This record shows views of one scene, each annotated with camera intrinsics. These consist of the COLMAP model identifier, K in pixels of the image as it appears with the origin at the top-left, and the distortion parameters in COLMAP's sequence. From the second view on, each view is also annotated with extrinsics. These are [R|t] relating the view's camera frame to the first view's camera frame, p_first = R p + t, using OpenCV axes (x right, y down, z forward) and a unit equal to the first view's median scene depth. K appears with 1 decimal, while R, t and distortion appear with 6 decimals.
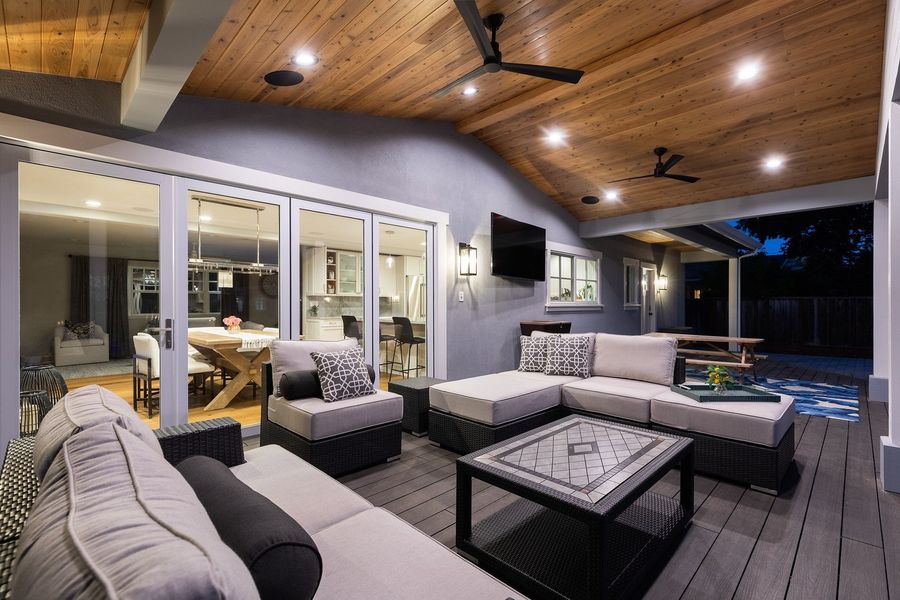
lens RADIAL K [[399.6, 0, 447.3], [0, 399.6, 306.0], [0, 0, 1]] dist [0.001123, -0.000751]
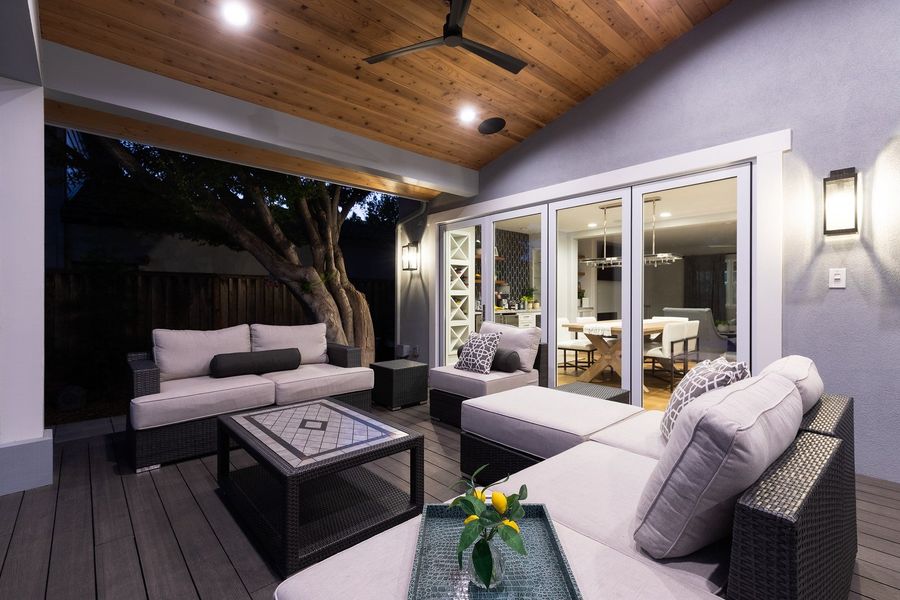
lens RADIAL K [[399.6, 0, 455.2], [0, 399.6, 297.1], [0, 0, 1]] dist [0.001123, -0.000751]
pose [[-0.022740, -0.000620, -0.999741, 0.576025], [-0.001840, 0.999998, -0.000578, 0.001080], [0.999740, 0.001826, -0.022741, 0.567770]]
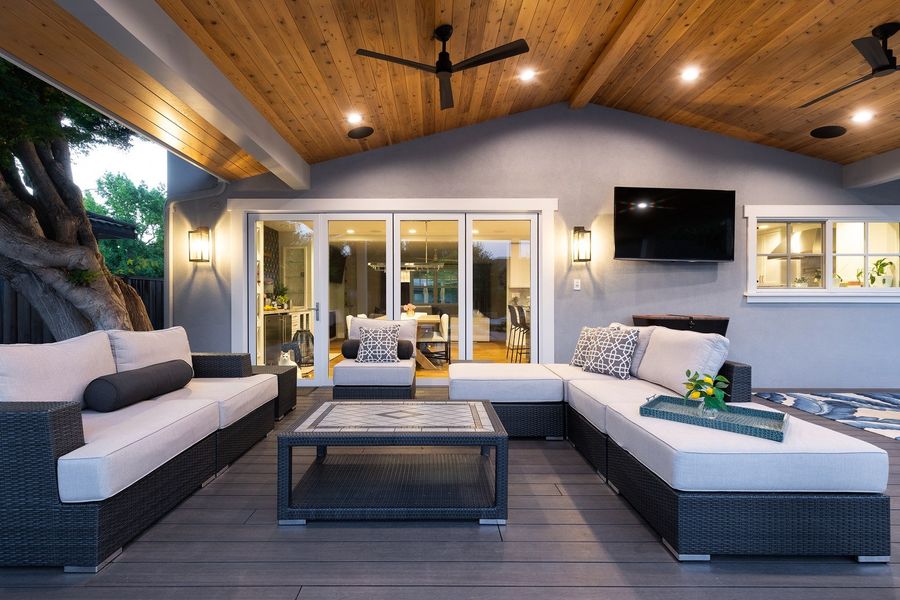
lens RADIAL K [[399.6, 0, 436.4], [0, 399.6, 300.9], [0, 0, 1]] dist [0.001123, -0.000751]
pose [[0.711898, 0.002284, -0.702279, 0.482258], [-0.000973, 0.999997, 0.002266, 0.013191], [0.702282, -0.000929, 0.711898, 0.114811]]
